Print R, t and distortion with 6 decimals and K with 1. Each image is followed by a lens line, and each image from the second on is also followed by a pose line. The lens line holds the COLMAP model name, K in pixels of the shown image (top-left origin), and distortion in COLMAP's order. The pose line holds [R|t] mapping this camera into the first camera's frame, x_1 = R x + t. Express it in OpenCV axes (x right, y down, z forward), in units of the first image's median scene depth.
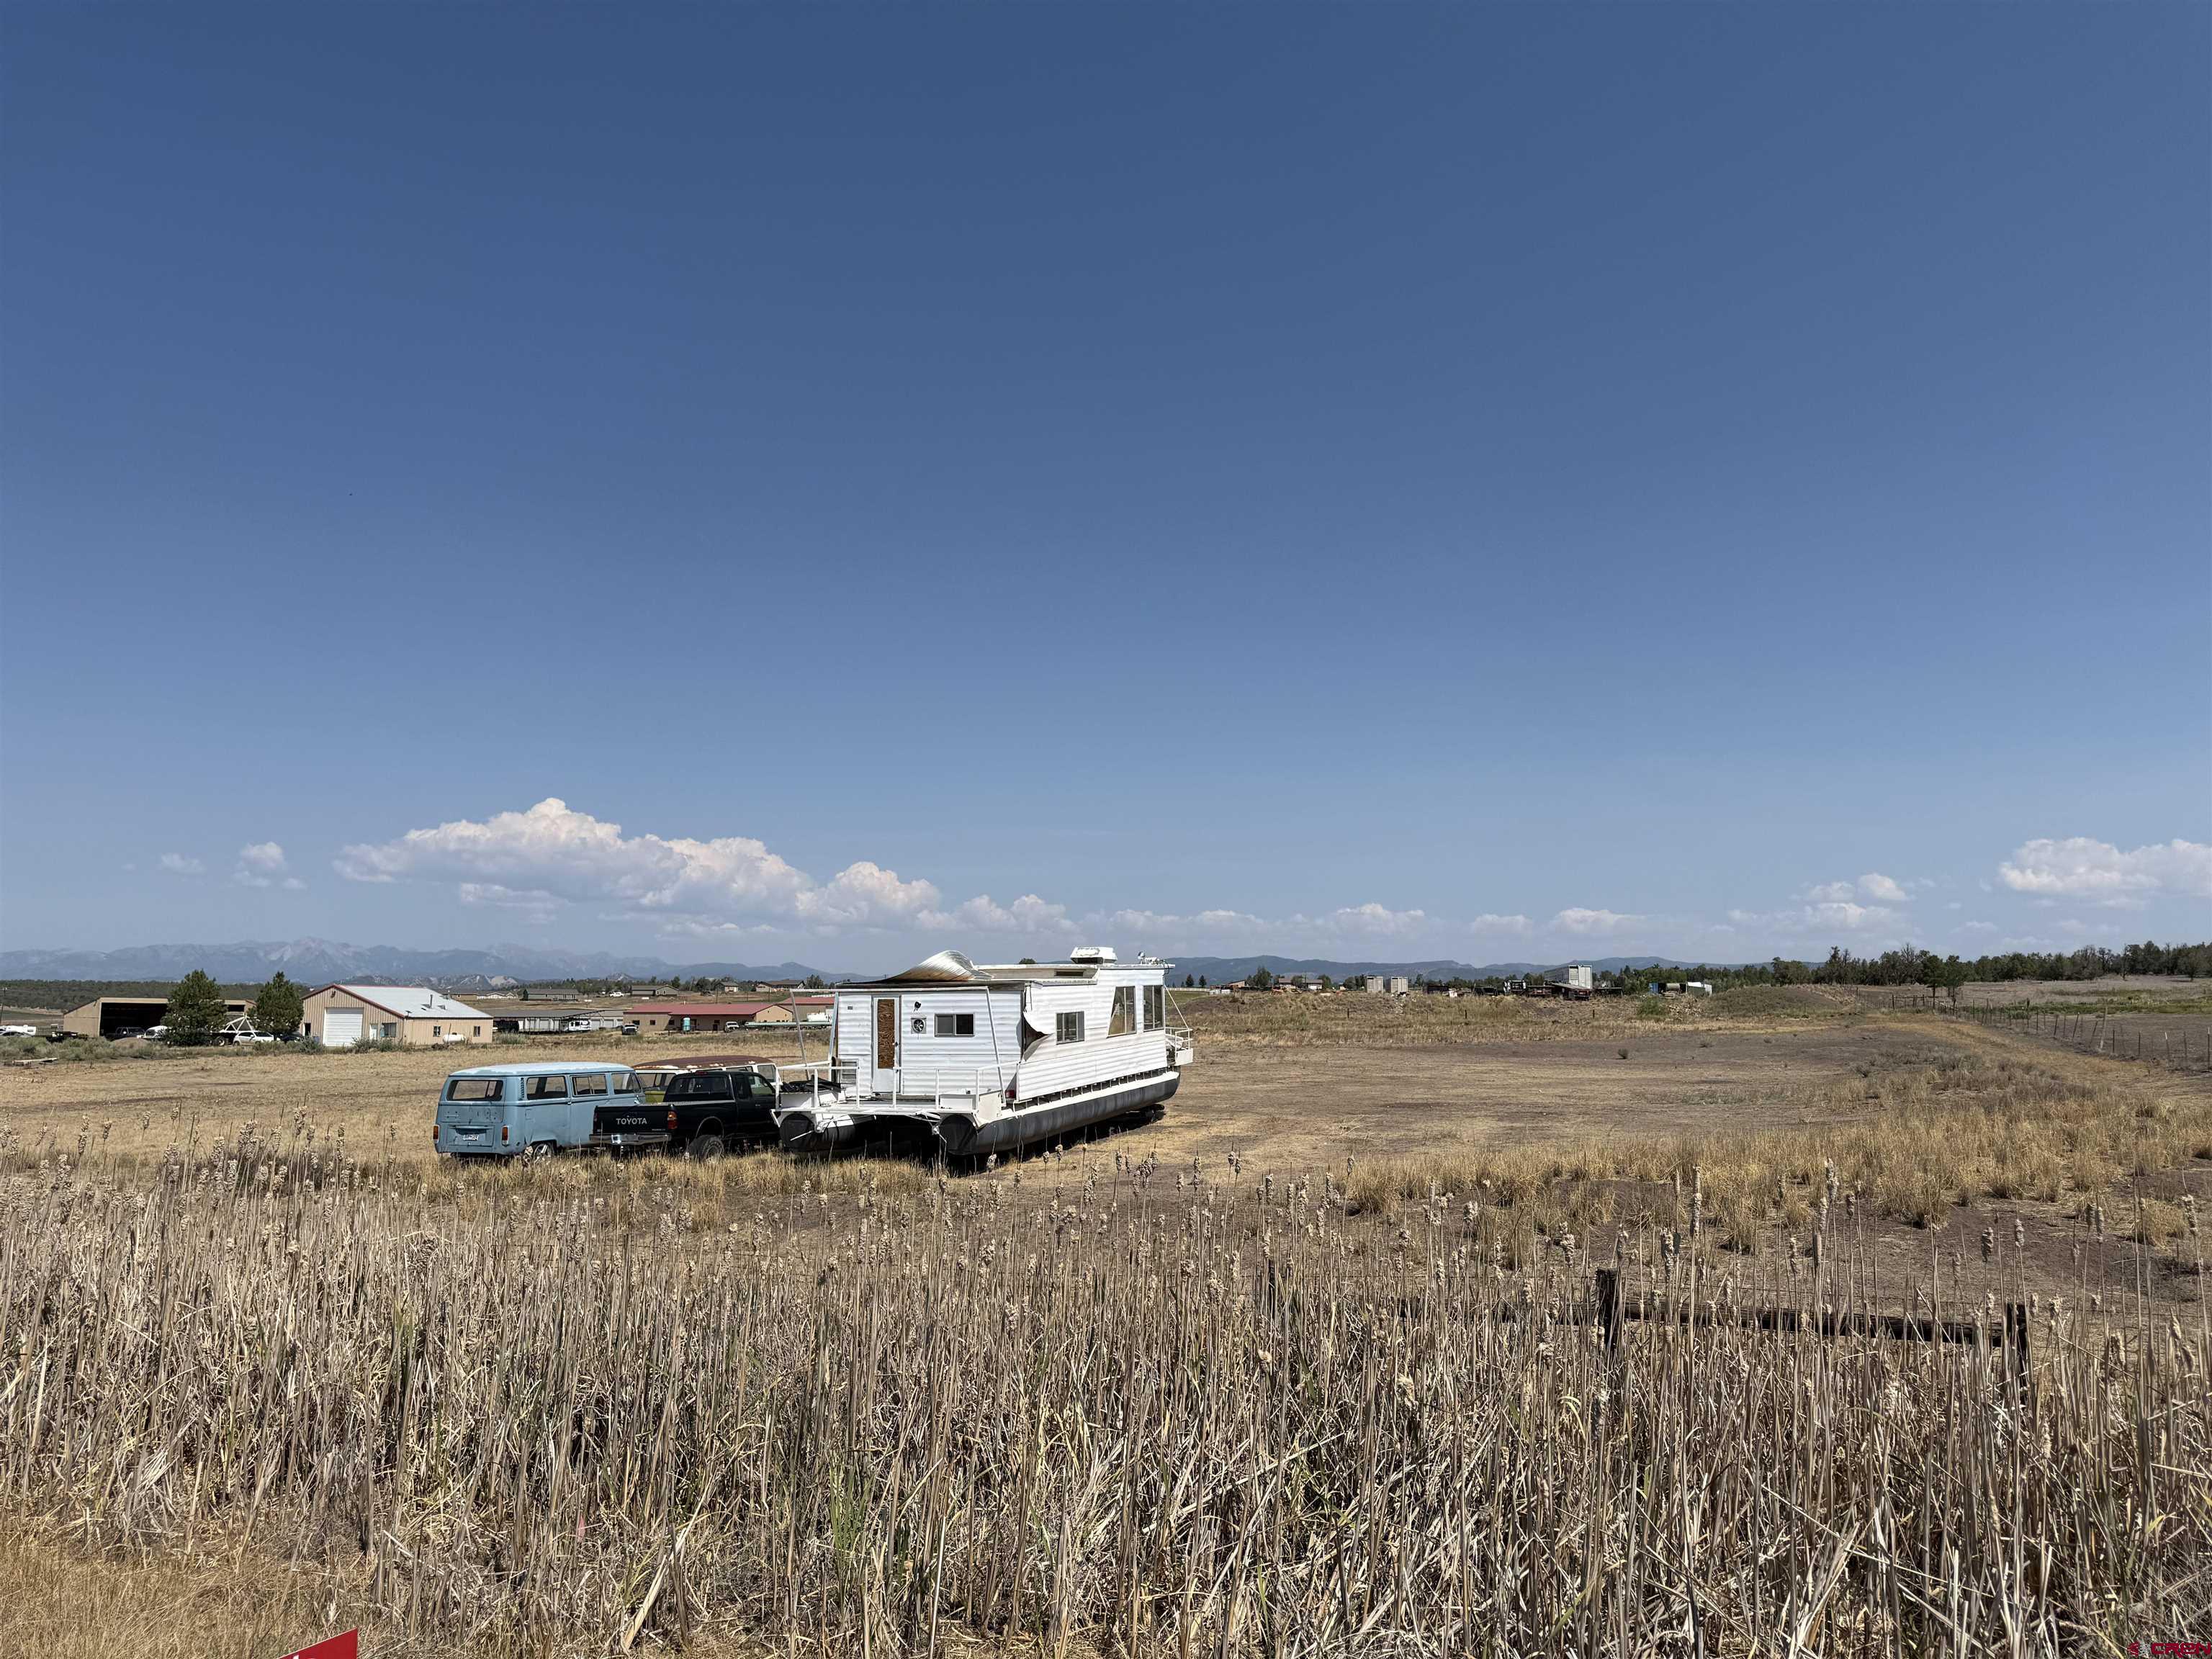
lens RADIAL K [[1551.2, 0, 1118.8], [0, 1551.2, 826.9], [0, 0, 1]] dist [0.064473, -0.067377]
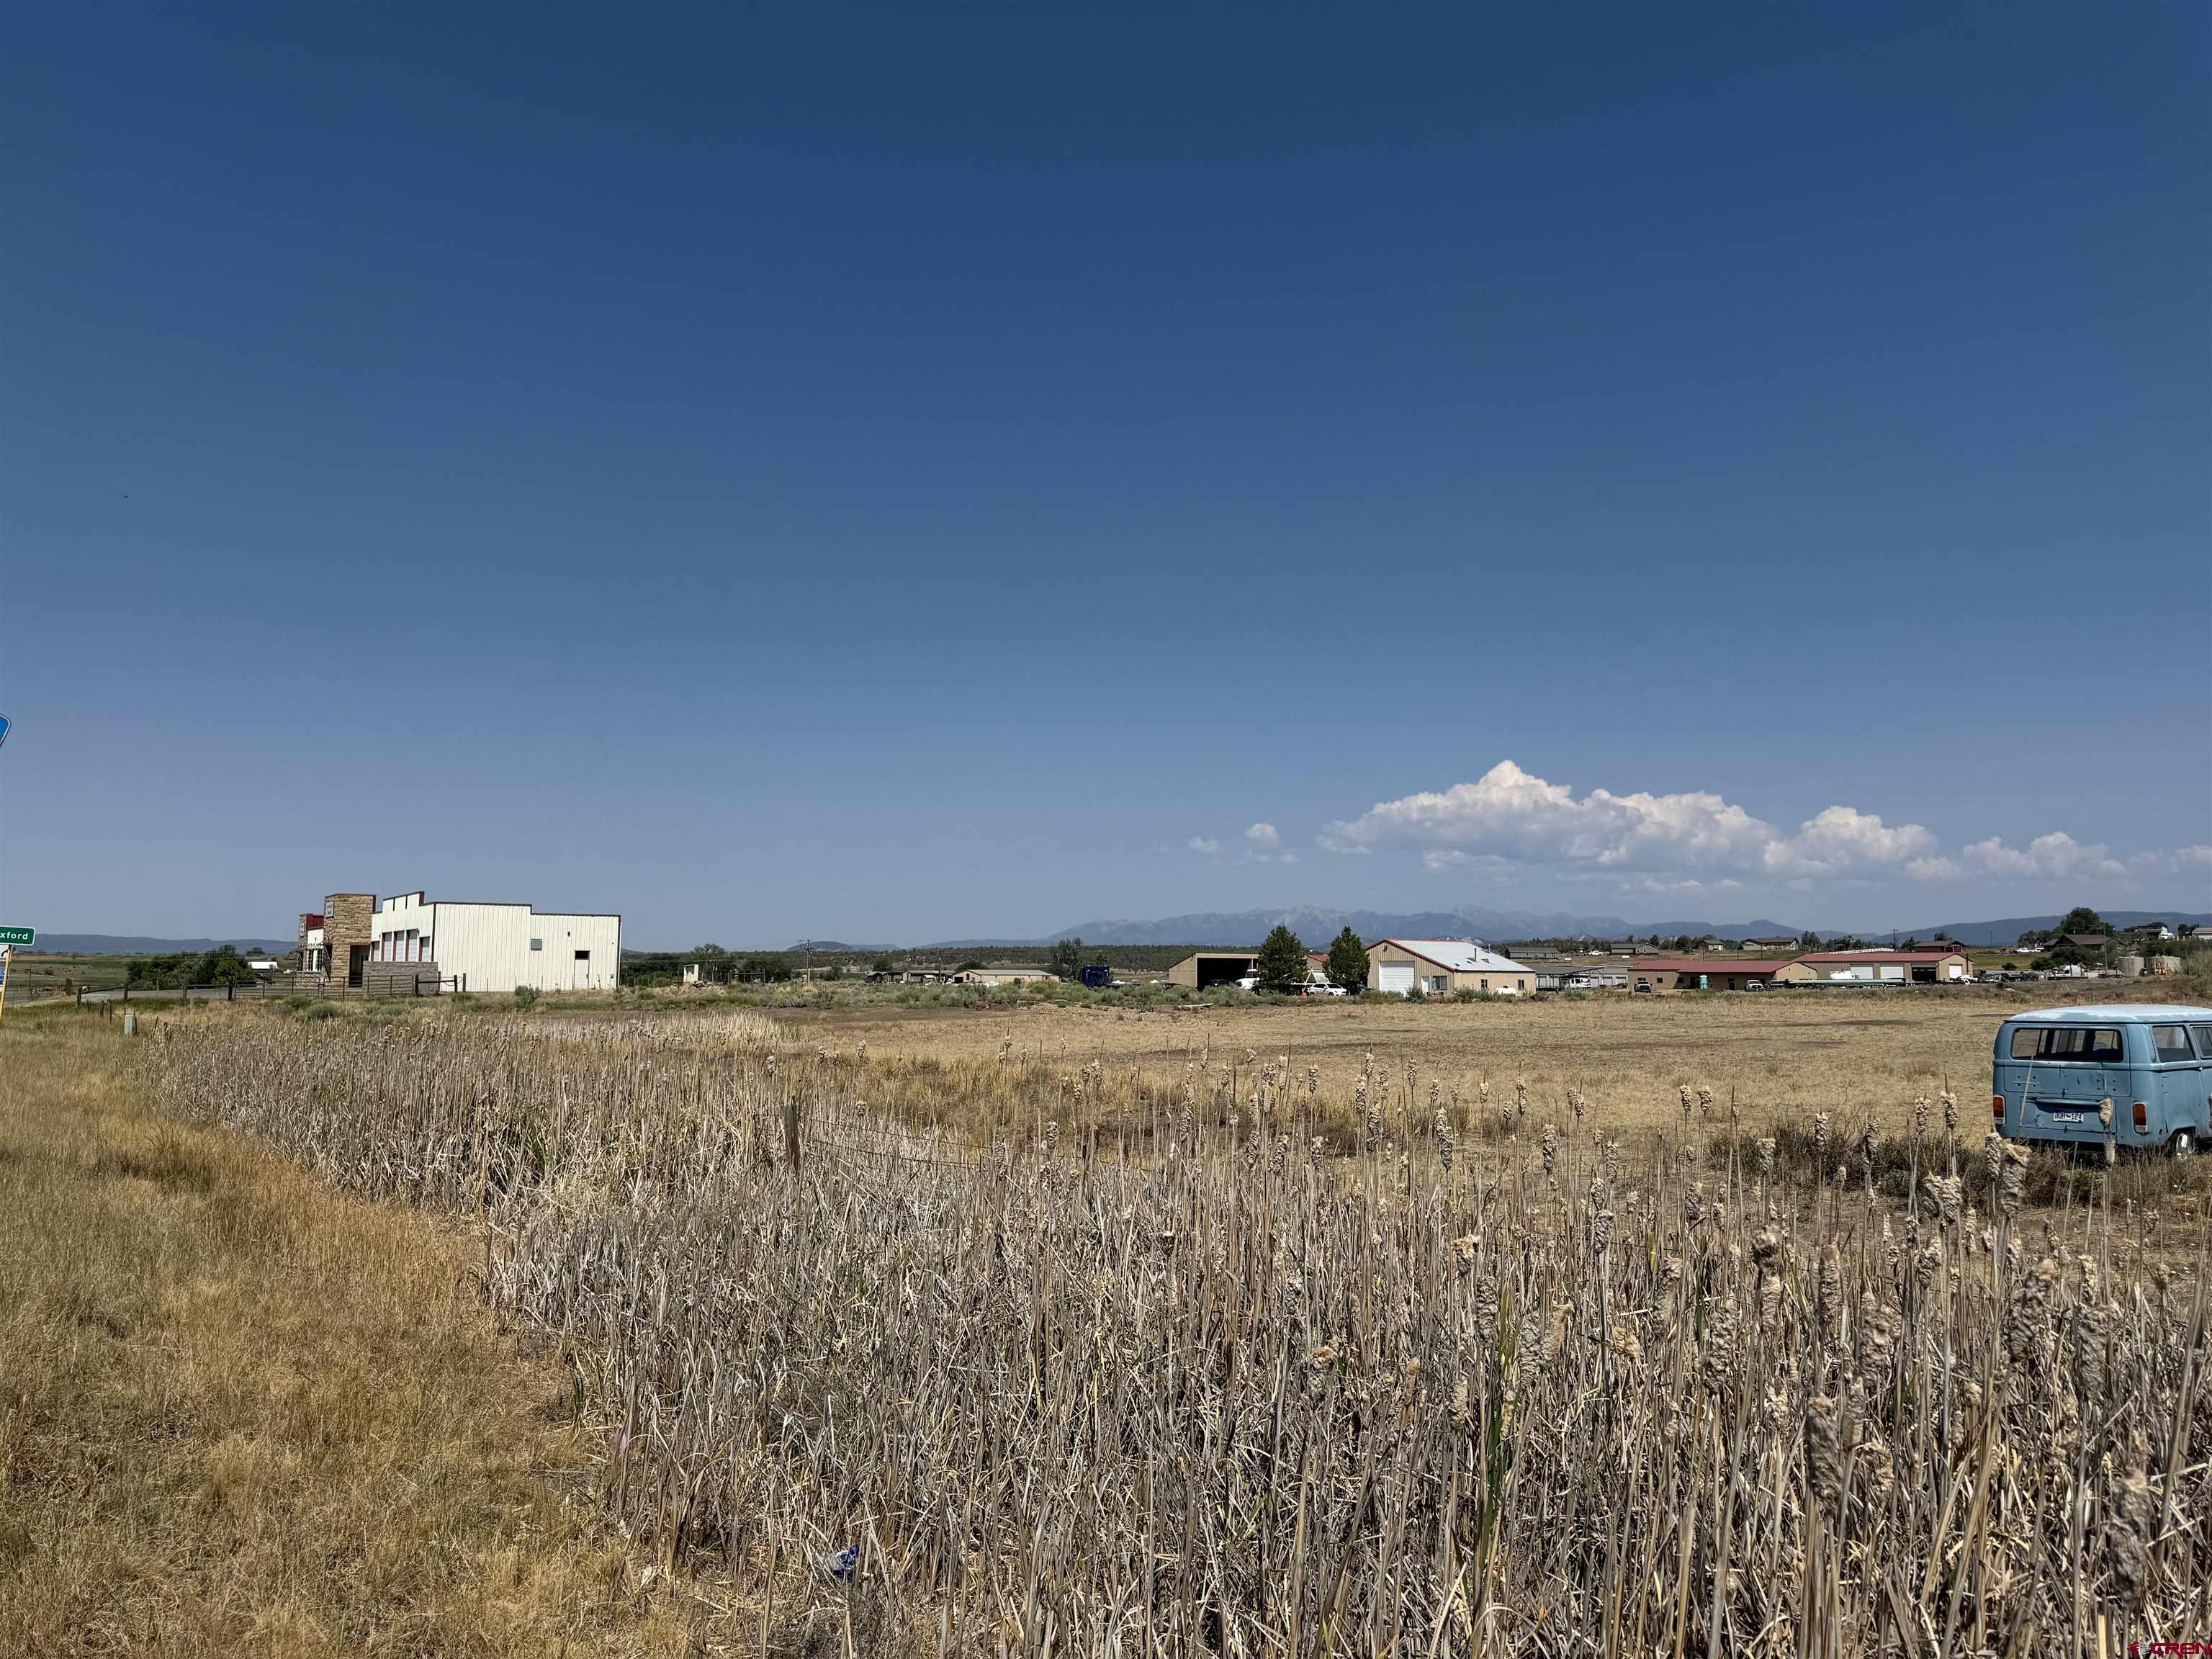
lens RADIAL K [[1543.7, 0, 1108.2], [0, 1543.7, 825.0], [0, 0, 1]] dist [0.146359, -0.261444]
pose [[0.827941, -0.057313, -0.557879, -0.297564], [0.070490, 0.997510, 0.002135, 0.040158], [0.556367, -0.041092, 0.829920, 0.206124]]
